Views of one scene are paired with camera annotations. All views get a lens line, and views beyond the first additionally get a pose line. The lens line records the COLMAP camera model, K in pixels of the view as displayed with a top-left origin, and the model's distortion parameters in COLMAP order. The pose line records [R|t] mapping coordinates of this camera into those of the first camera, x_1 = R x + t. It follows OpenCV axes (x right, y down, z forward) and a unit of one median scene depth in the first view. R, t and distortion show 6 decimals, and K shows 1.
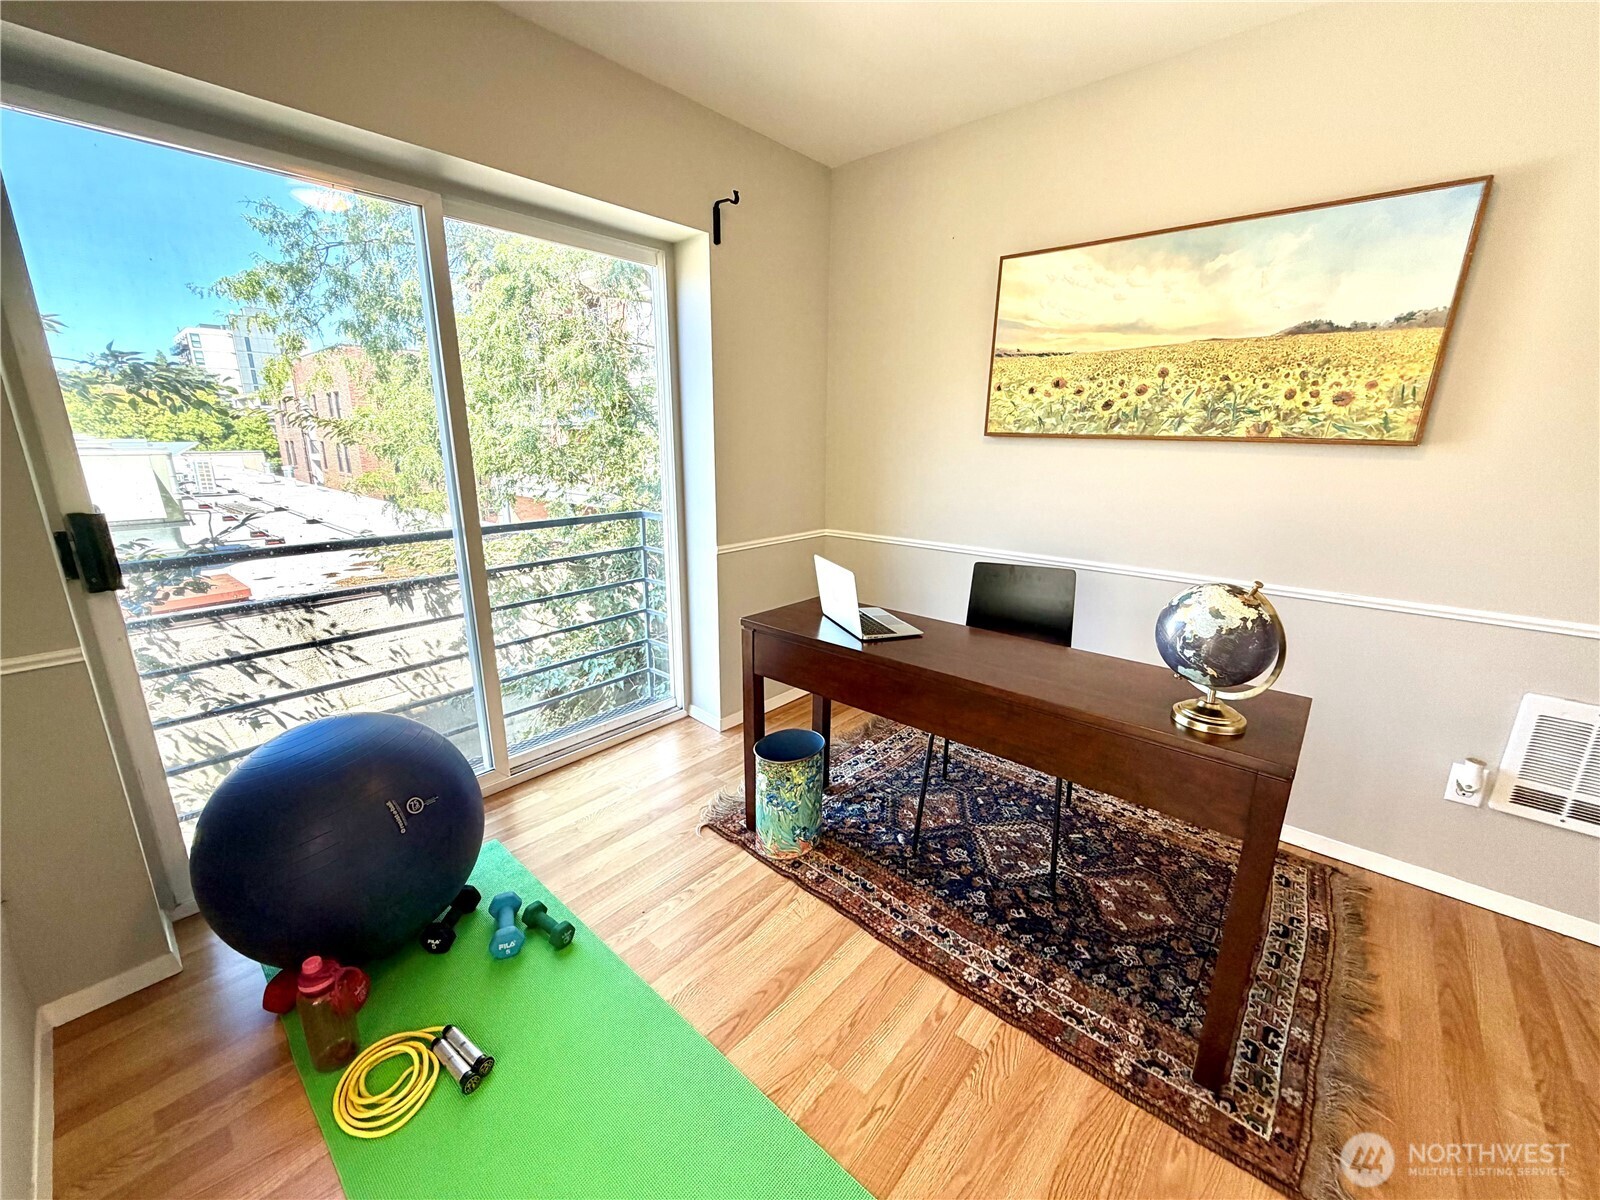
lens RADIAL K [[636.2, 0, 795.9], [0, 636.2, 598.9], [0, 0, 1]] dist [0.000771, -0.000386]
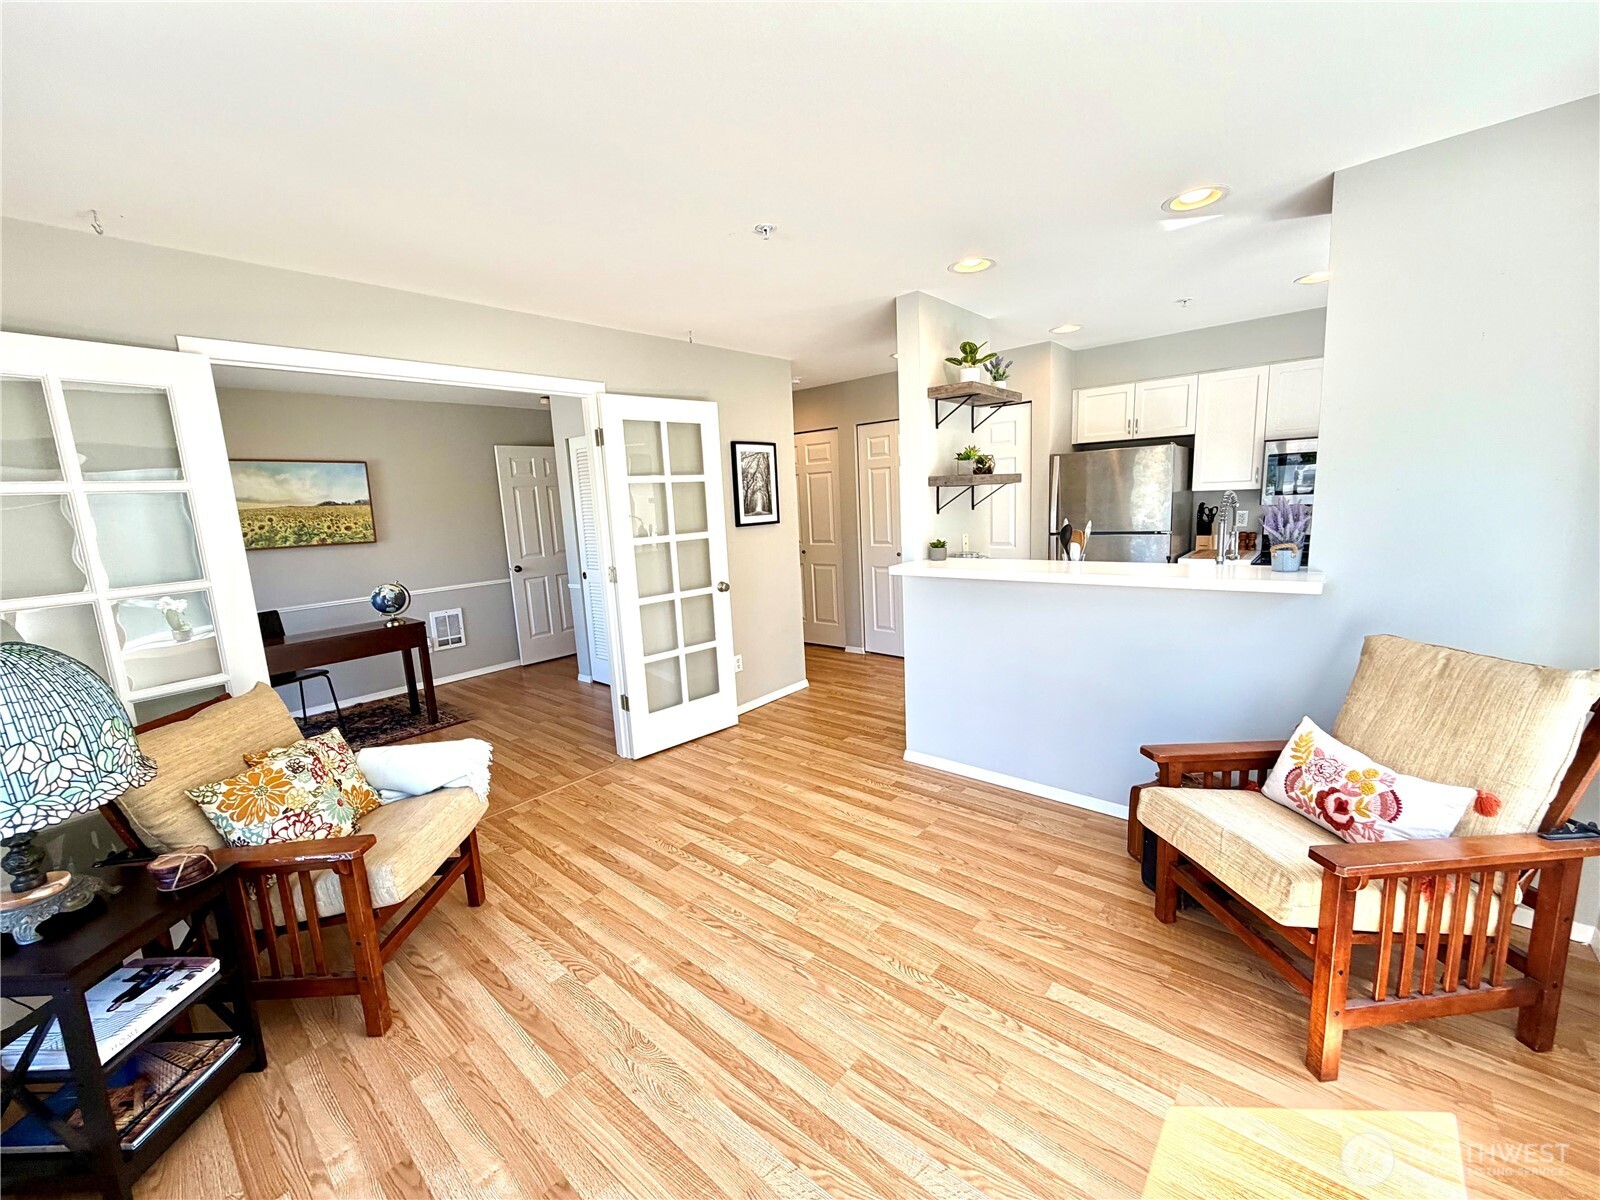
lens RADIAL K [[636.2, 0, 795.9], [0, 636.2, 598.9], [0, 0, 1]] dist [0.000771, -0.000386]
pose [[-0.010114, -0.162635, 0.986634, -1.846166], [0.300563, 0.940563, 0.158122, 0.116757], [-0.953708, 0.298145, 0.039369, -0.833942]]
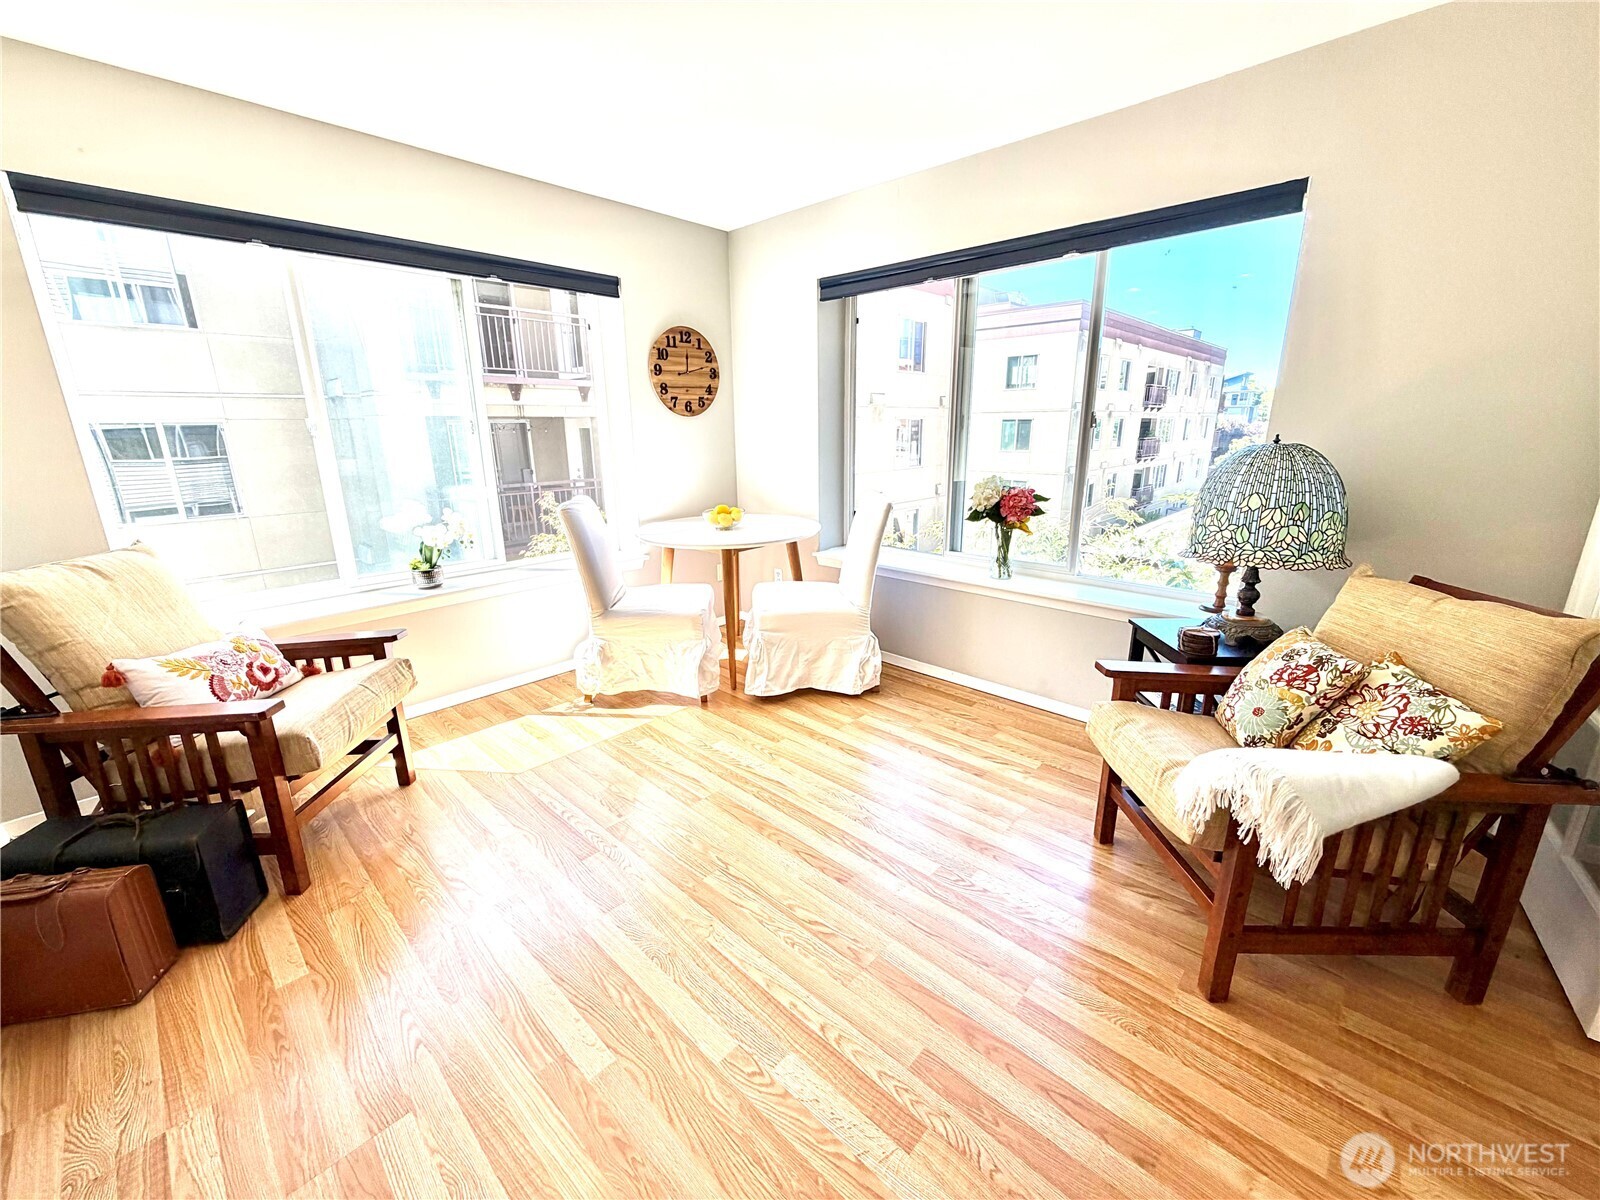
lens RADIAL K [[636.2, 0, 795.9], [0, 636.2, 598.9], [0, 0, 1]] dist [0.000771, -0.000386]
pose [[-0.032215, 0.258807, -0.965392, -0.010611], [-0.241826, 0.935176, 0.258777, 0.161454], [0.969785, 0.241793, 0.032460, -0.636598]]
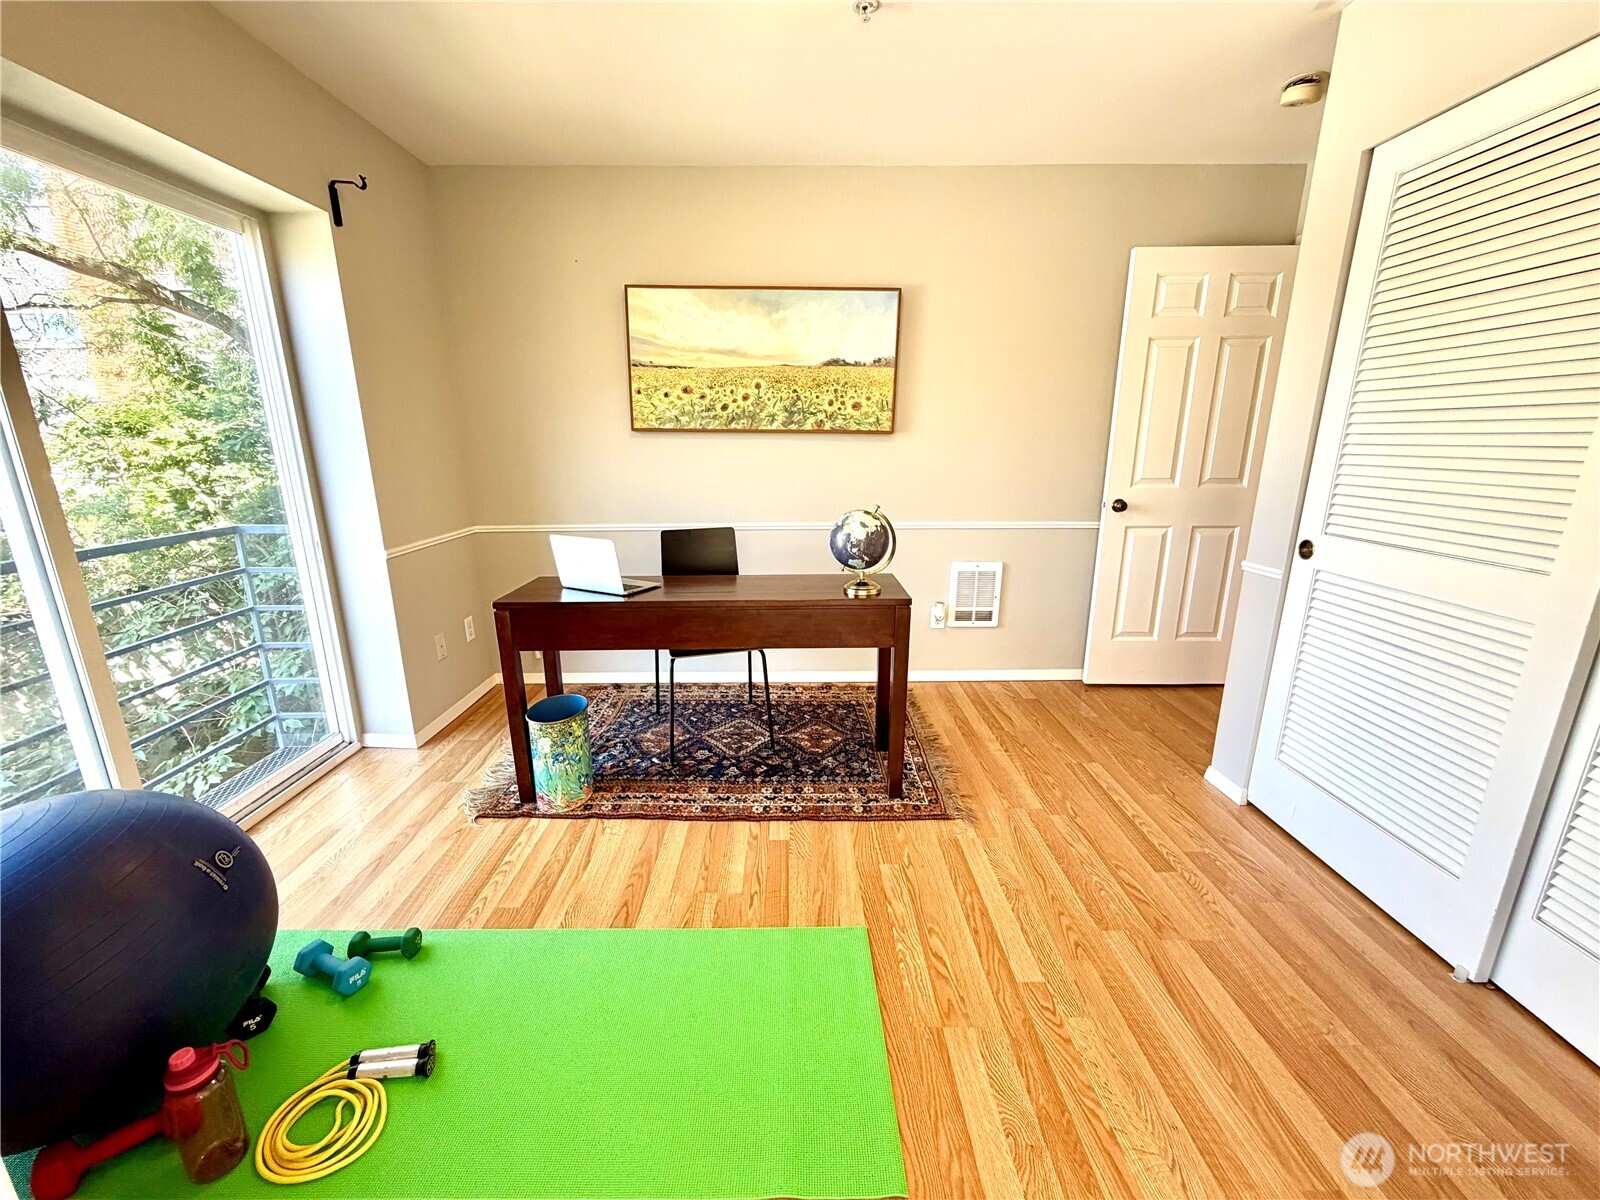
lens RADIAL K [[636.2, 0, 795.9], [0, 636.2, 598.9], [0, 0, 1]] dist [0.000771, -0.000386]
pose [[0.743780, -0.173788, 0.645437, -0.408484], [0.176510, 0.982400, 0.061113, 0.051274], [-0.644698, 0.068472, 0.761364, -0.132691]]
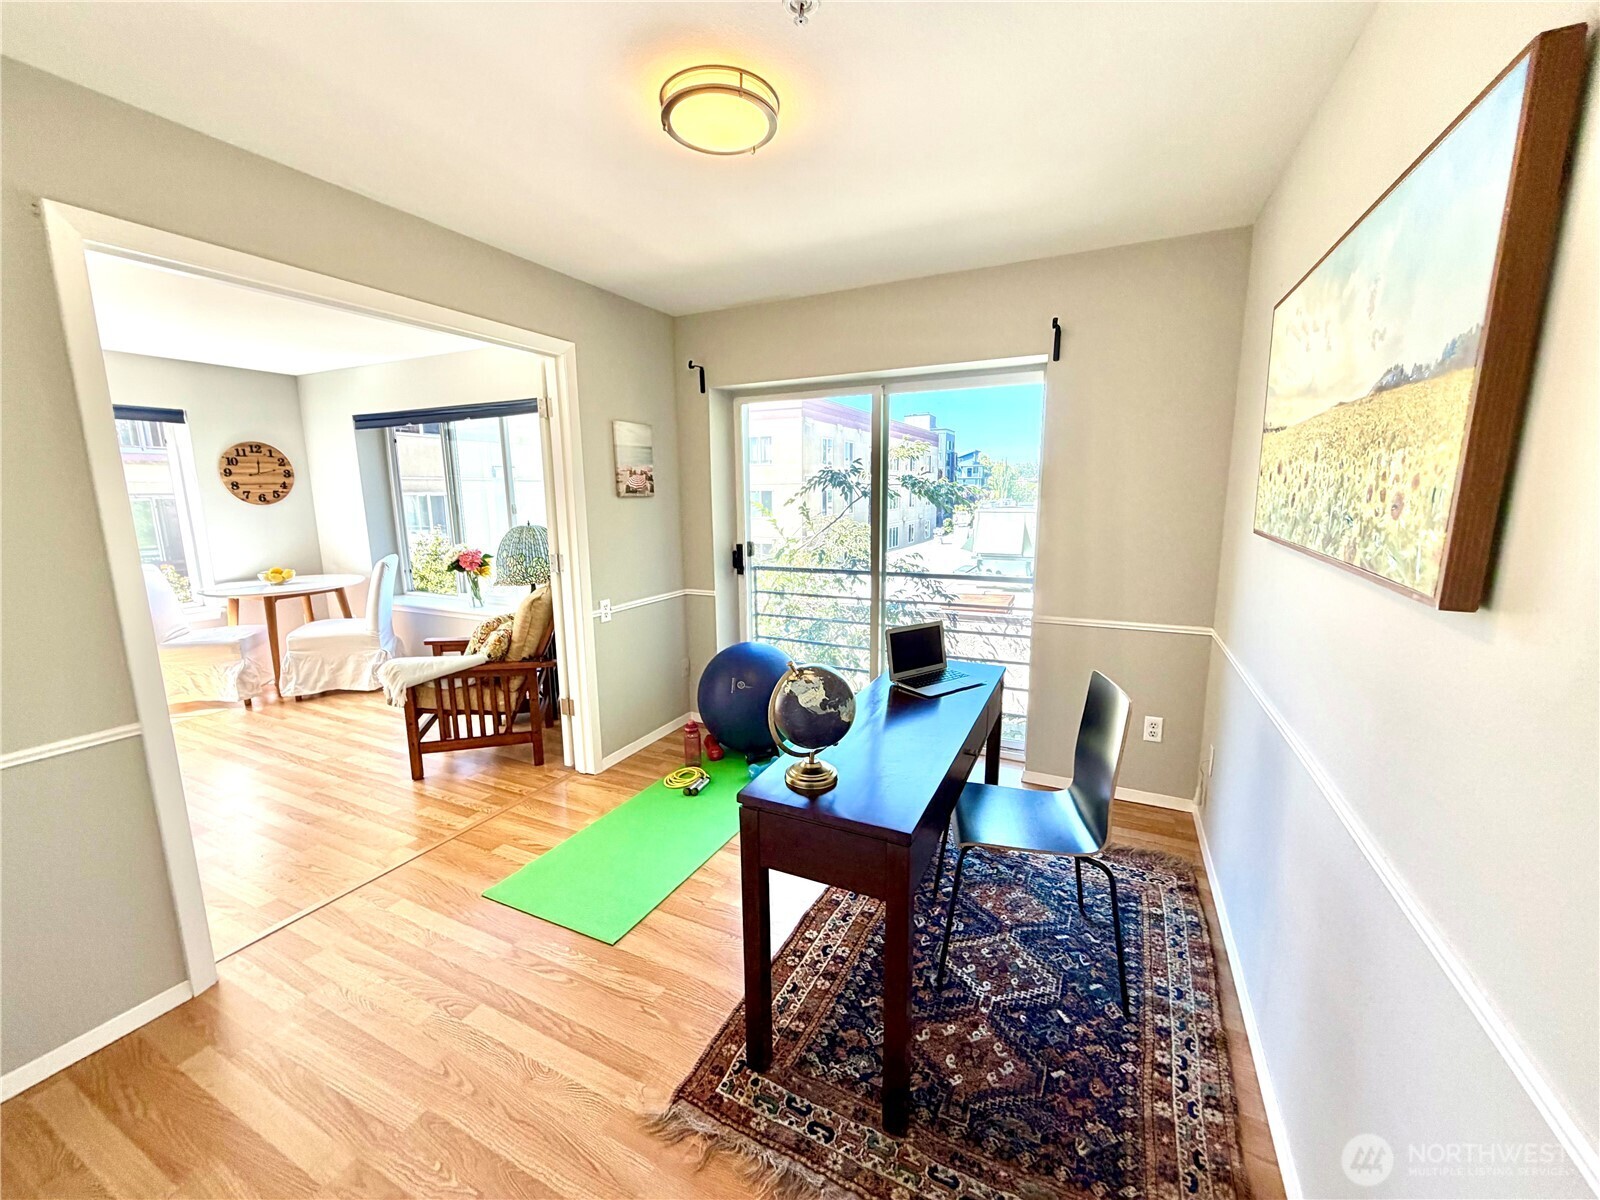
lens RADIAL K [[636.2, 0, 795.9], [0, 636.2, 598.9], [0, 0, 1]] dist [0.000771, -0.000386]
pose [[0.266919, 0.153891, -0.951353, 1.176653], [-0.231476, 0.968507, 0.091722, -0.163055], [0.935507, 0.195733, 0.294135, 0.371431]]
